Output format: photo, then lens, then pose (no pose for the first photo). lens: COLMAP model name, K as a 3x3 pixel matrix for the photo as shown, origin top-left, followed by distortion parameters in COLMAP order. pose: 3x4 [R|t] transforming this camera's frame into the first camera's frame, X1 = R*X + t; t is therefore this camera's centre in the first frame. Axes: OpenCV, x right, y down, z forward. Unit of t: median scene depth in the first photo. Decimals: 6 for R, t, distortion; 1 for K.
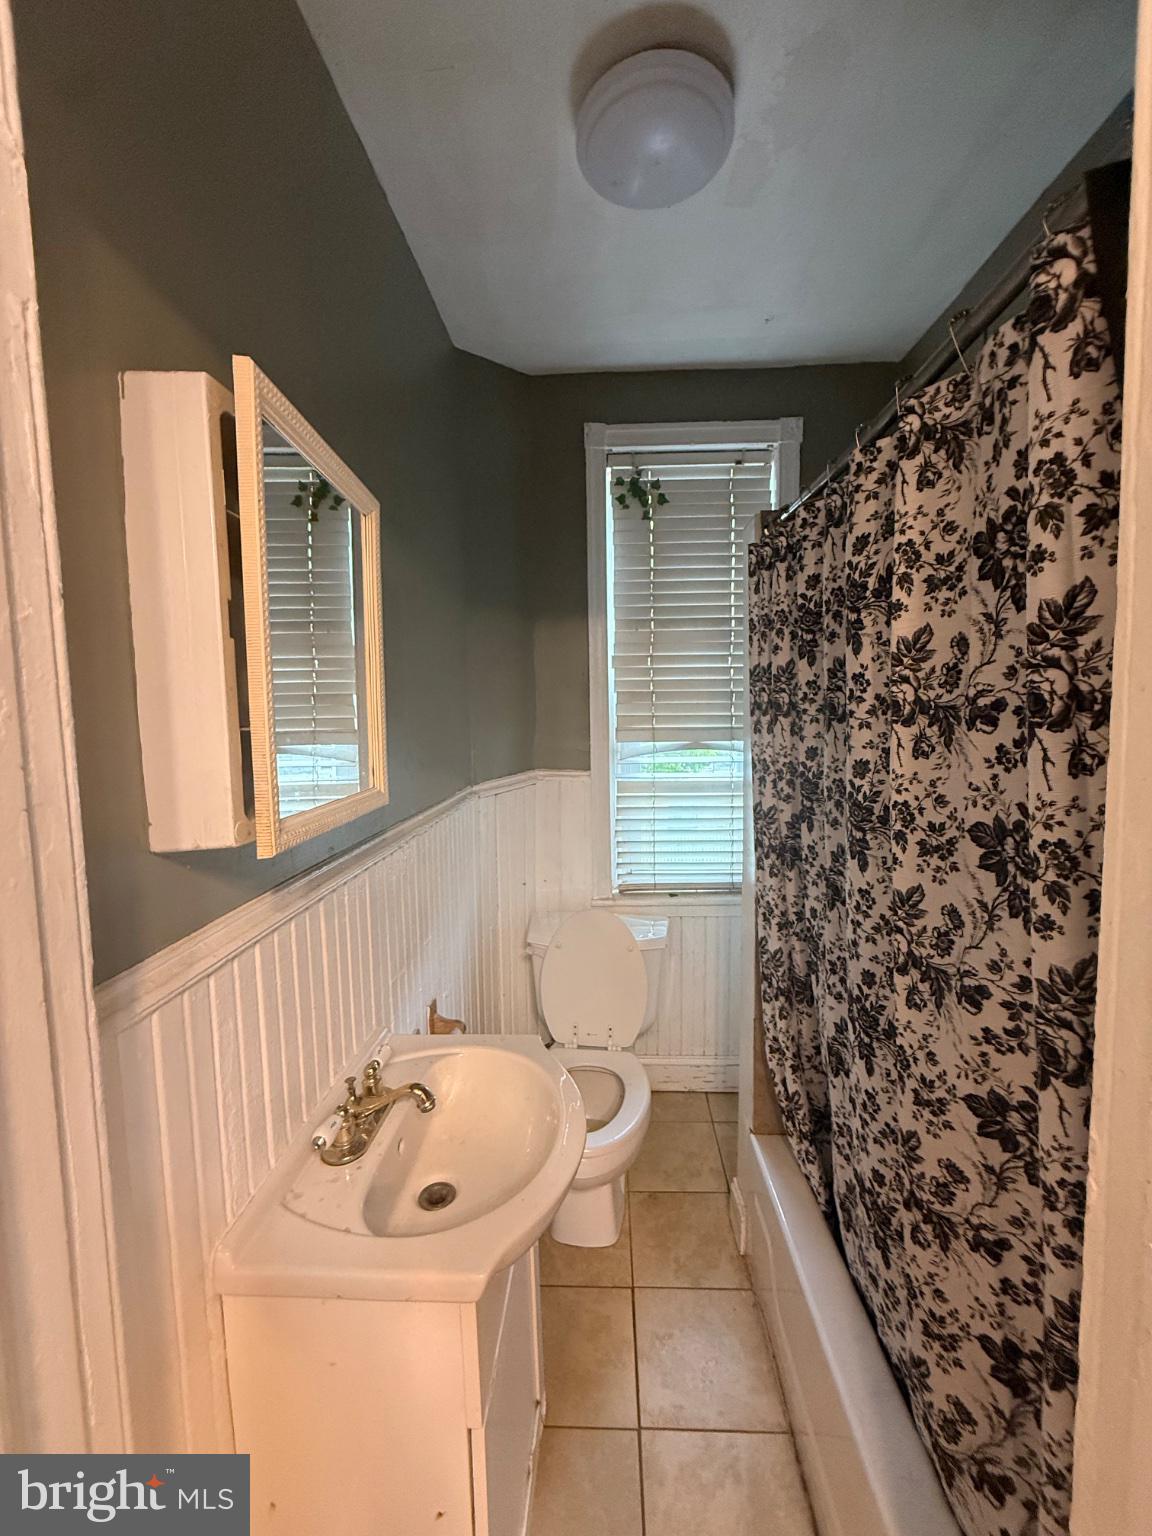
lens RADIAL K [[608.4, 0, 581.6], [0, 608.4, 765.8], [0, 0, 1]] dist [0.000006, -0.000057]
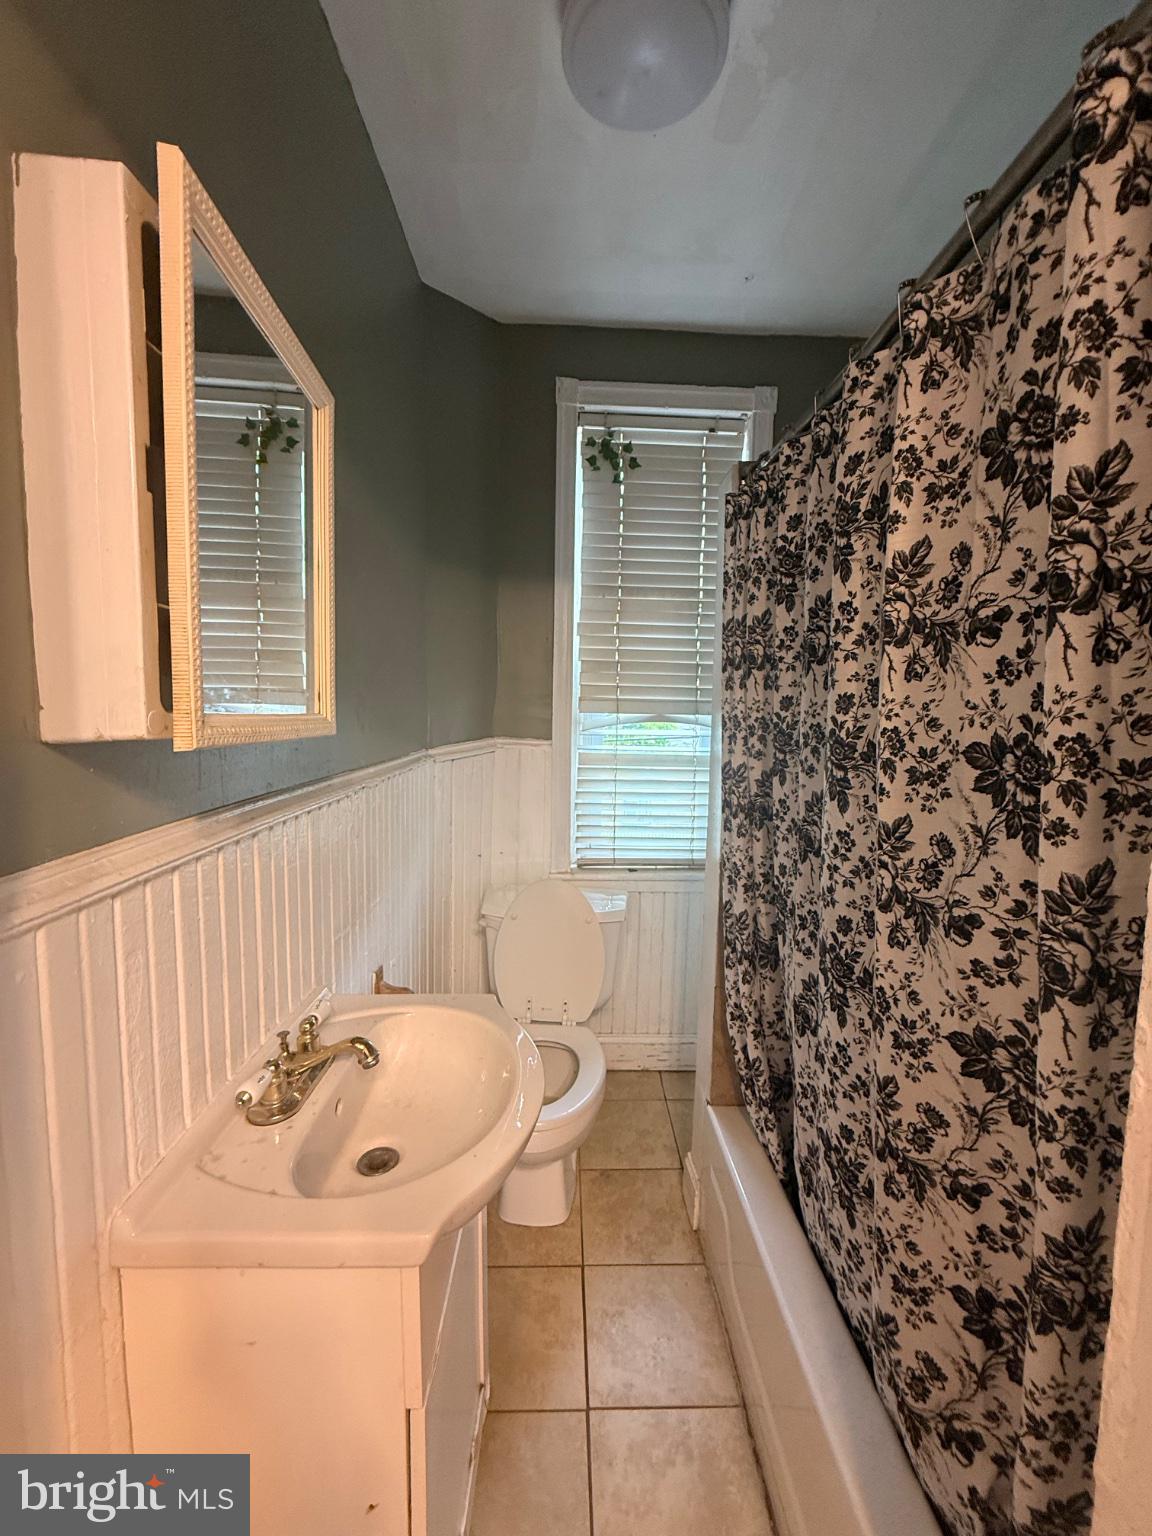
lens RADIAL K [[608.4, 0, 581.9], [0, 608.4, 765.3], [0, 0, 1]] dist [0.000006, -0.000057]
pose [[0.996908, 0.028881, 0.073083, -0.020294], [-0.029249, 0.999564, 0.003967, 0.121248], [-0.072936, -0.006093, 0.997318, 0.087202]]
